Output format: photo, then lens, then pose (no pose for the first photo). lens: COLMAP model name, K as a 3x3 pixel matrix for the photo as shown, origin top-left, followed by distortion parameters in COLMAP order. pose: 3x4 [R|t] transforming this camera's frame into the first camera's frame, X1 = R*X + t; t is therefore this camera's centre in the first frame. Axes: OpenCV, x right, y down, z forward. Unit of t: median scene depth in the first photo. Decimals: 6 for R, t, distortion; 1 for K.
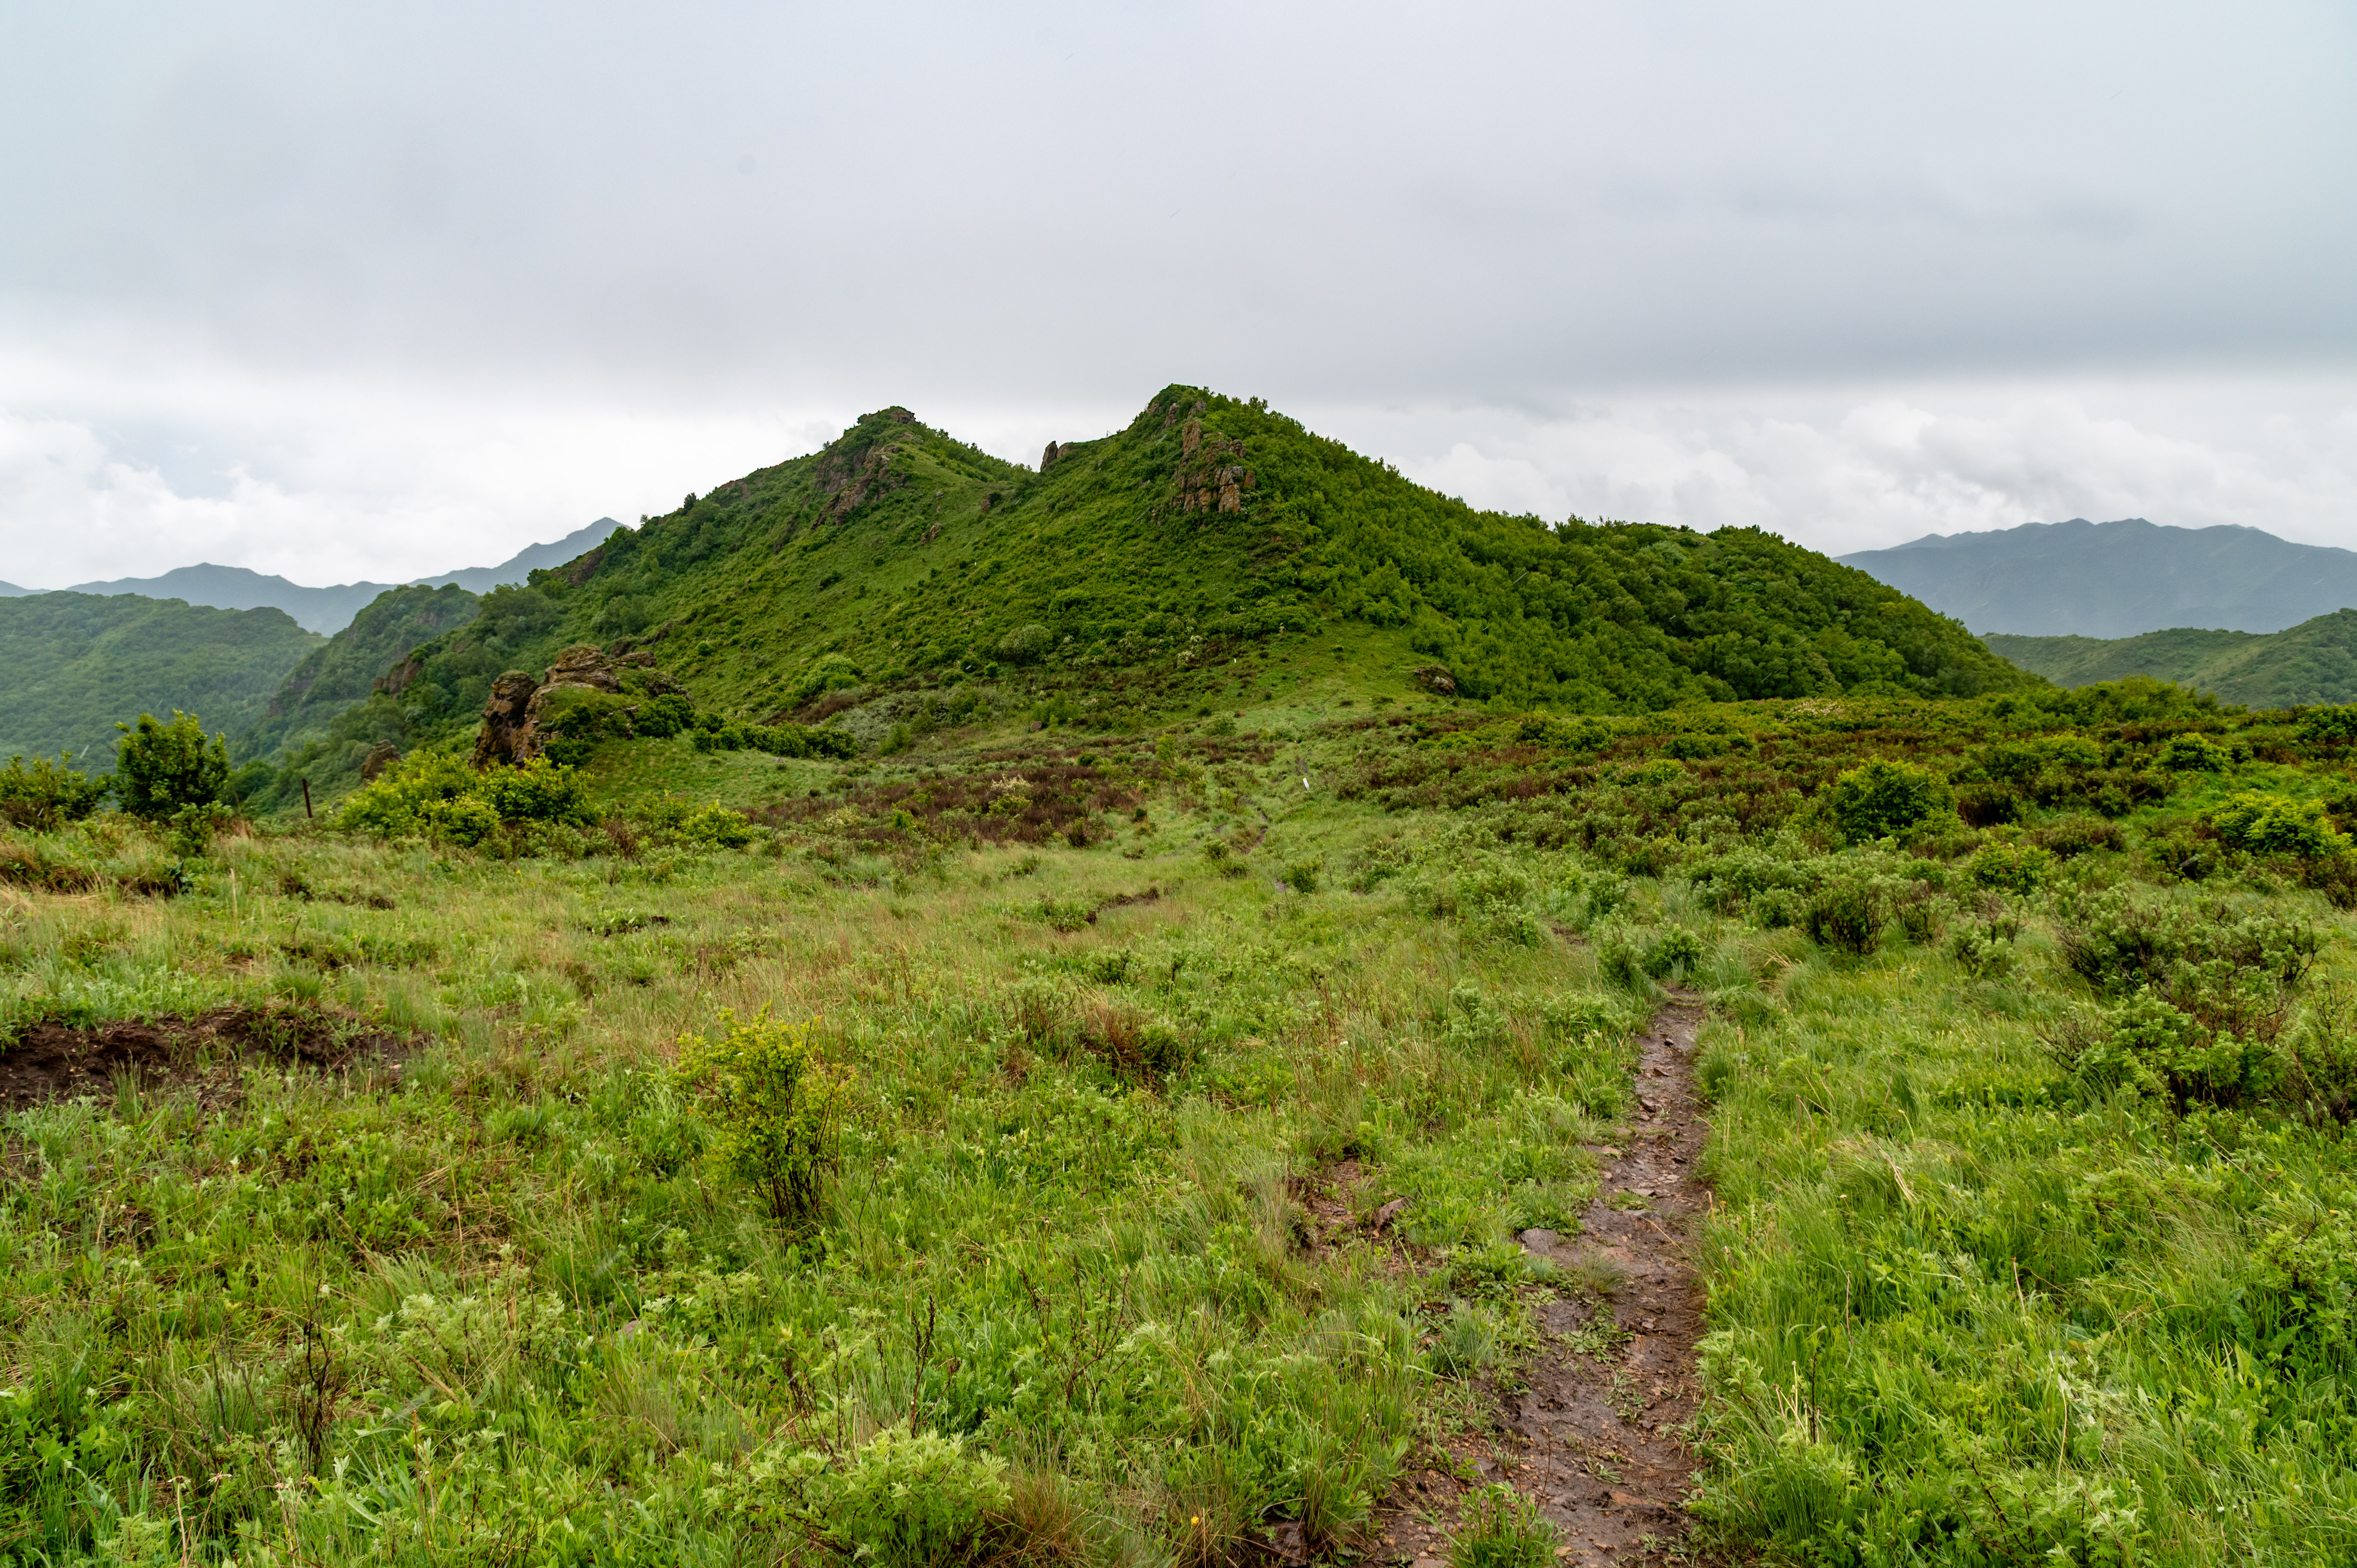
lens RADIAL K [[1590.0, 0, 1173.9], [0, 1590.0, 755.1], [0, 0, 1]] dist [-0.009883, 0.008563]
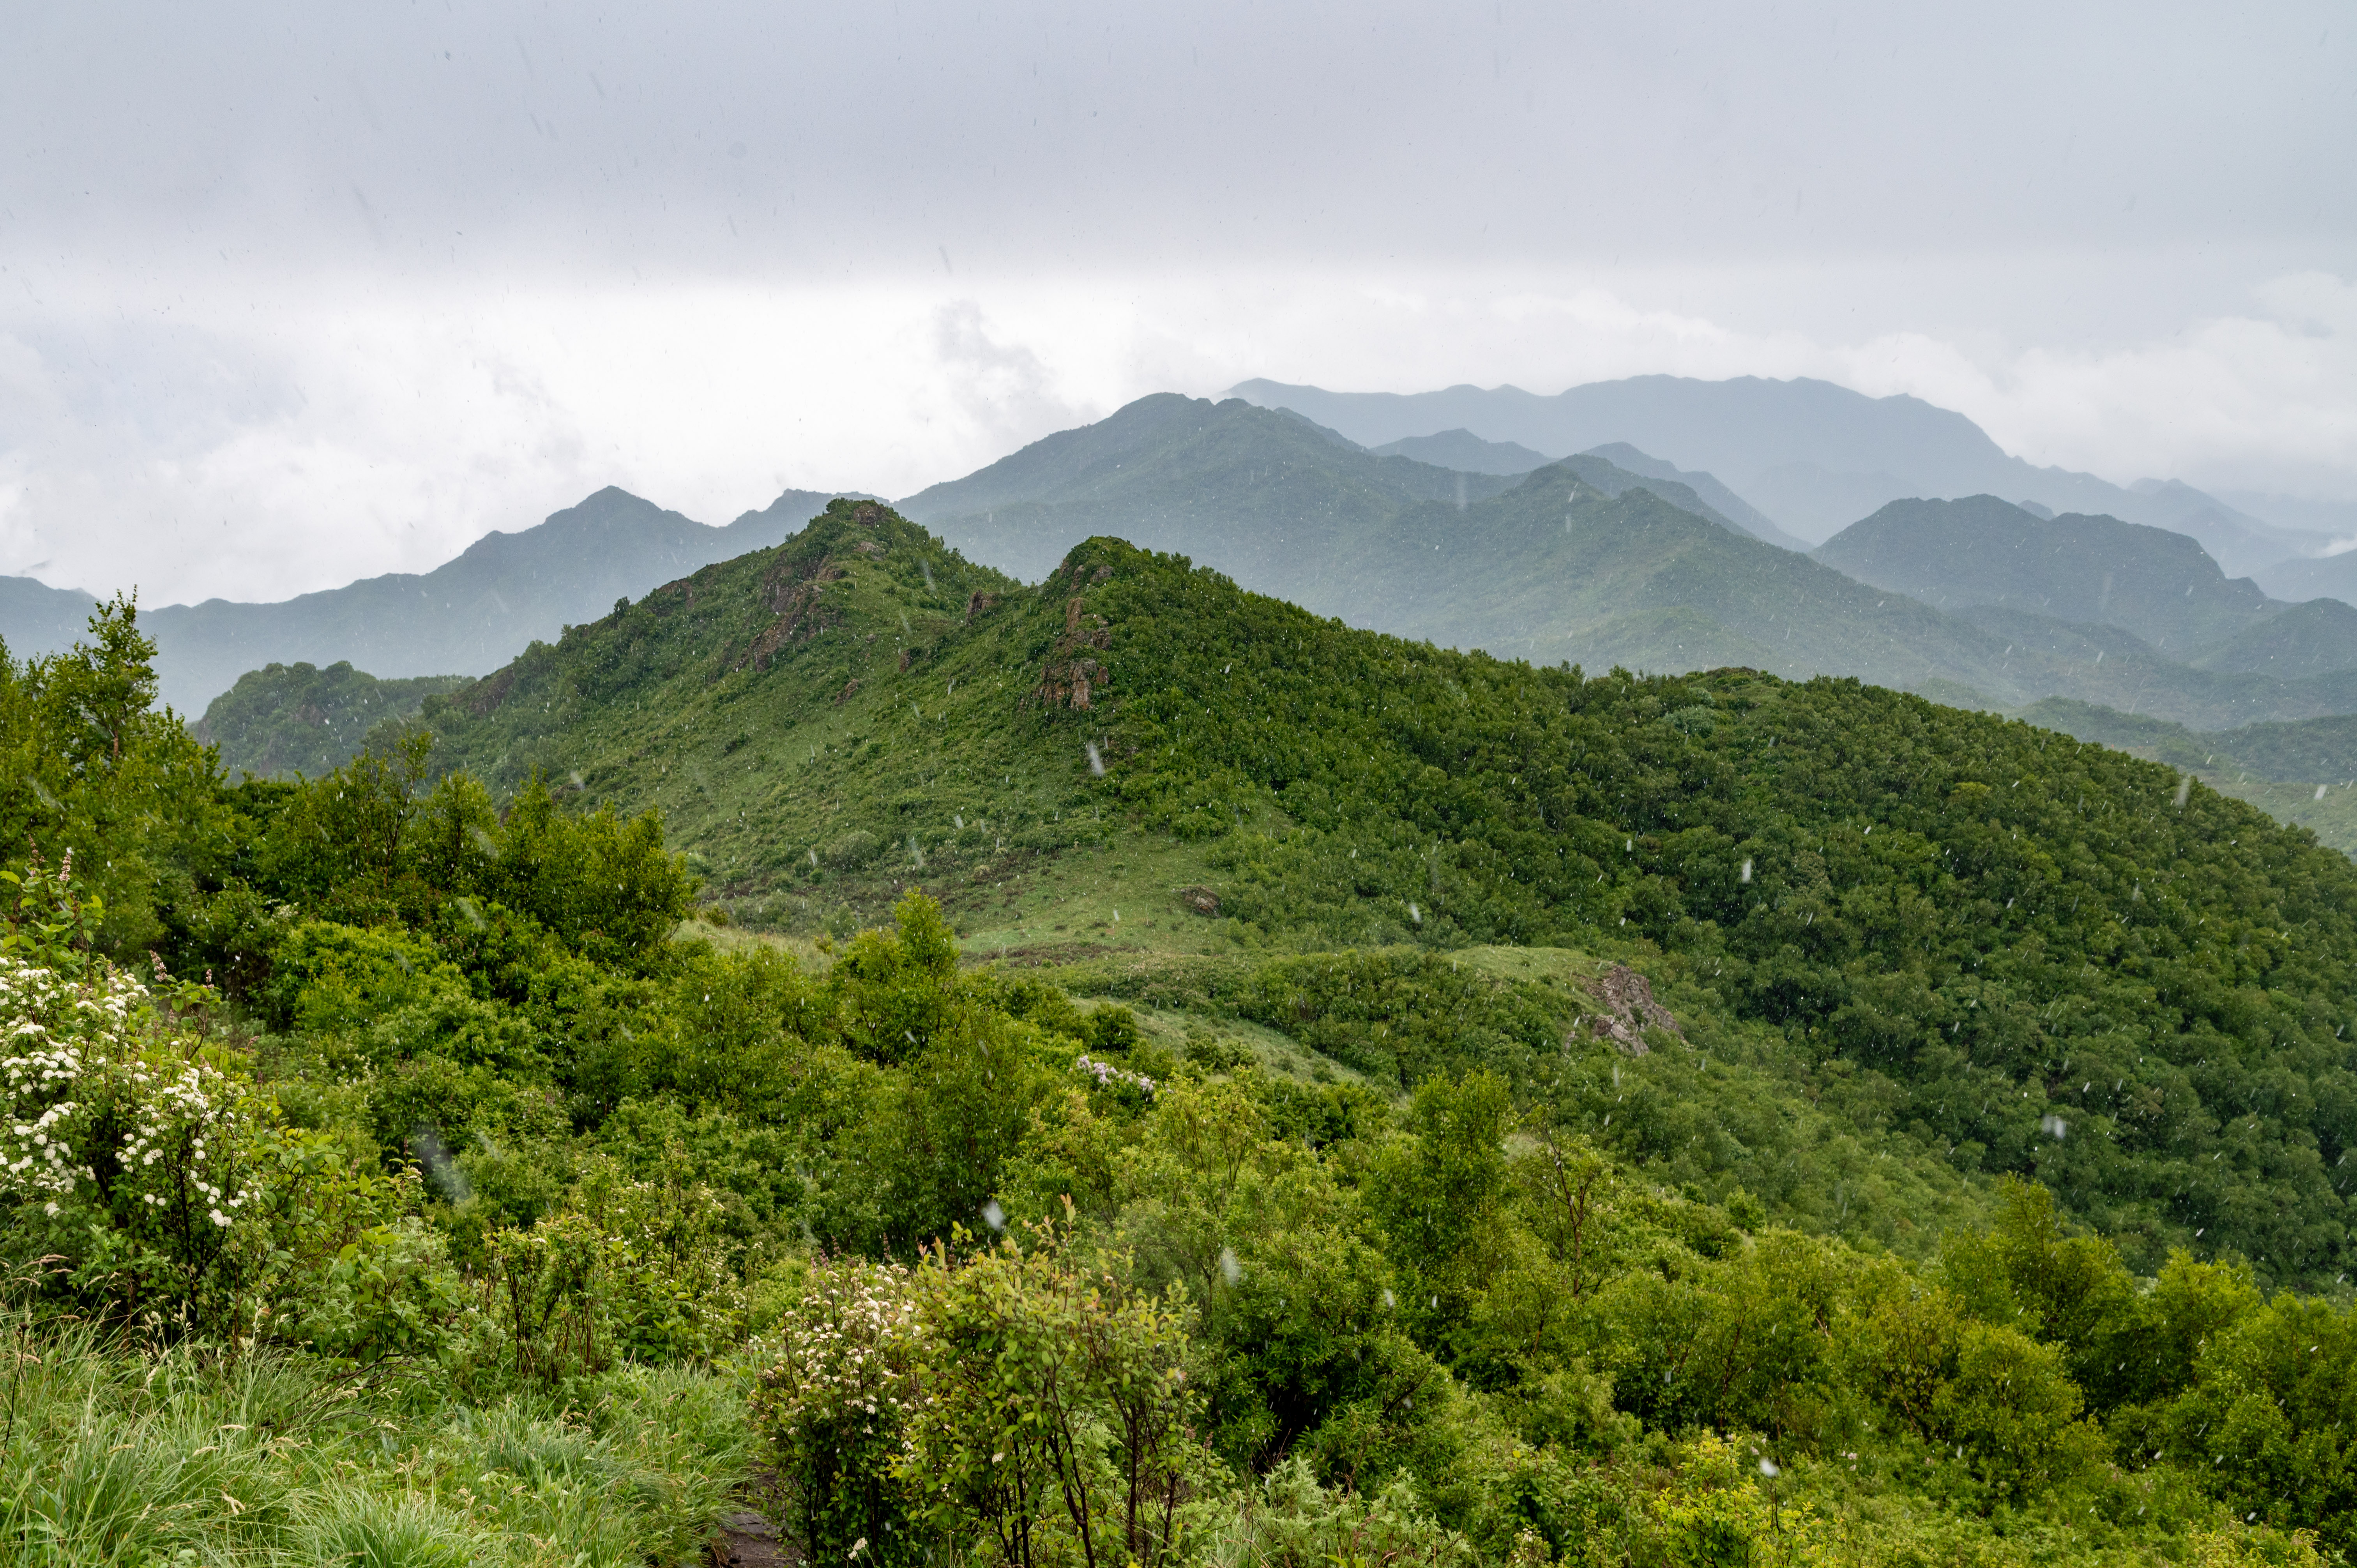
lens RADIAL K [[2971.1, 0, 1155.2], [0, 2971.1, 760.9], [0, 0, 1]] dist [0.037704, 0.026005]
pose [[0.986490, 0.004995, -0.163742, 0.419567], [-0.012767, 0.998839, -0.046447, -0.043424], [0.163320, 0.047910, 0.985409, -0.854720]]
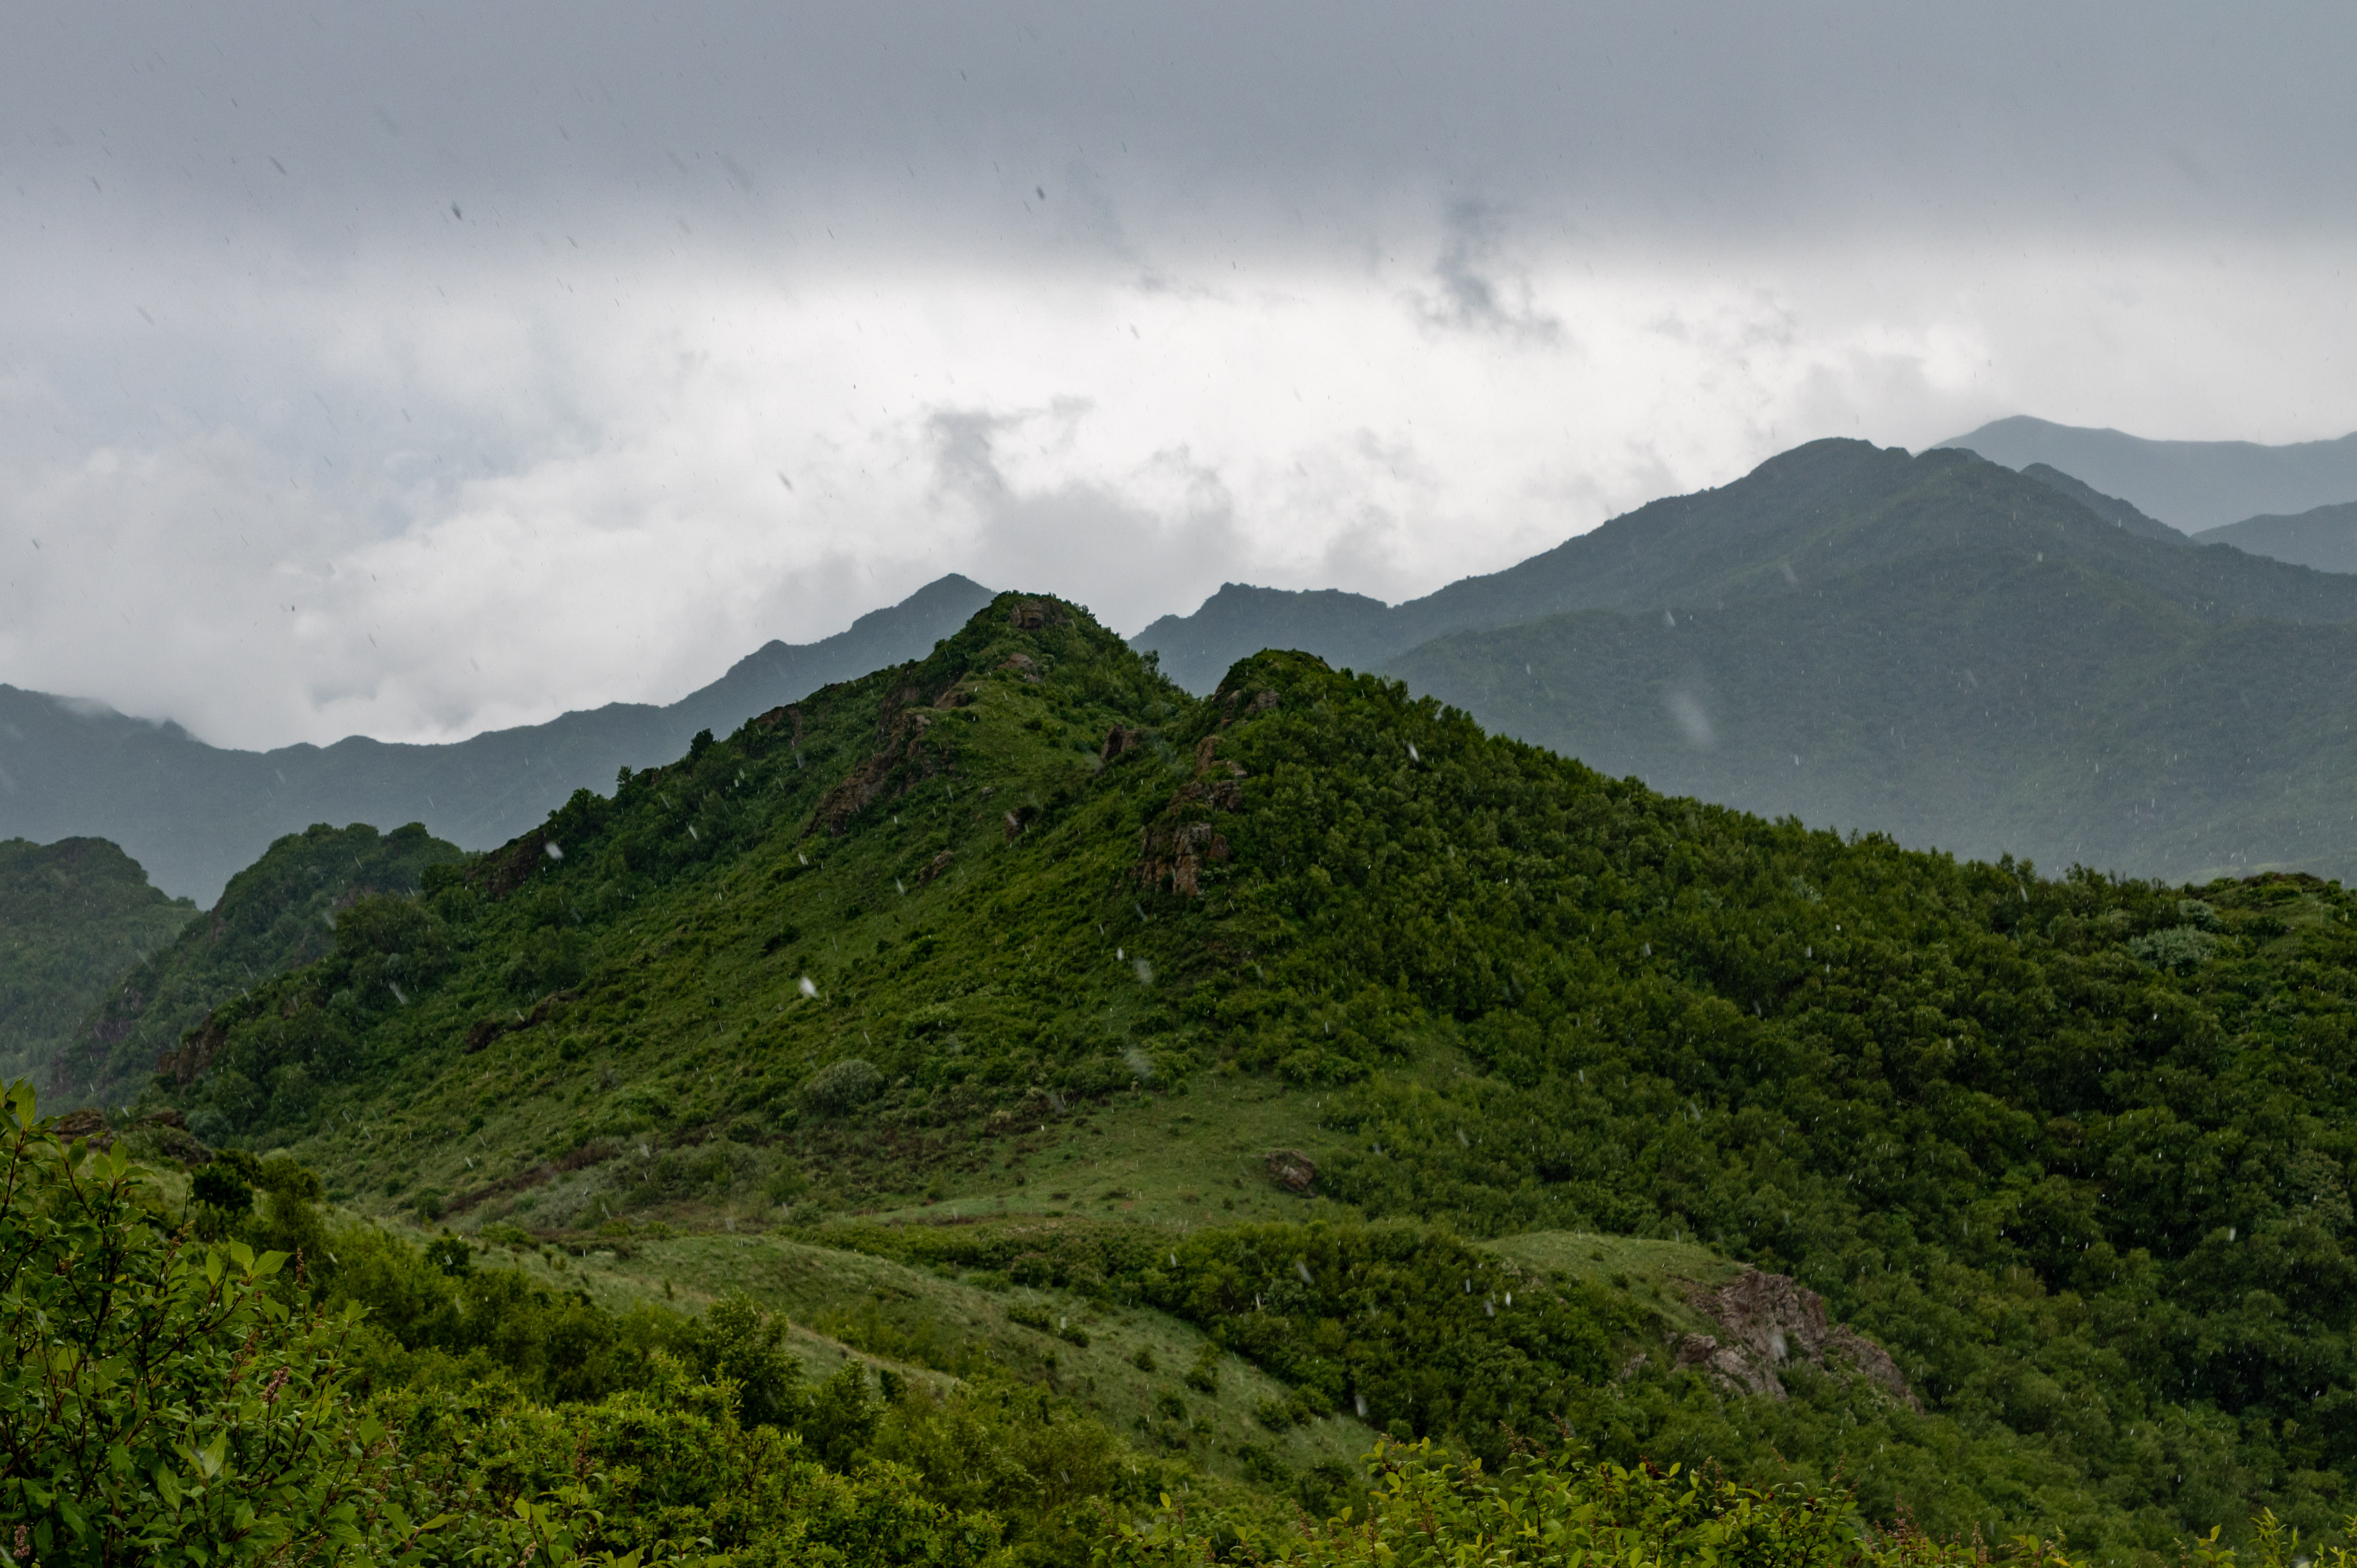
lens RADIAL K [[4770.5, 0, 858.5], [0, 4770.5, 617.3], [0, 0, 1]] dist [0.083457, -0.112226]
pose [[0.931713, 0.008739, -0.363090, 0.708745], [-0.057386, 0.990695, -0.123412, -0.015477], [0.358633, 0.135821, 0.923545, -1.020210]]
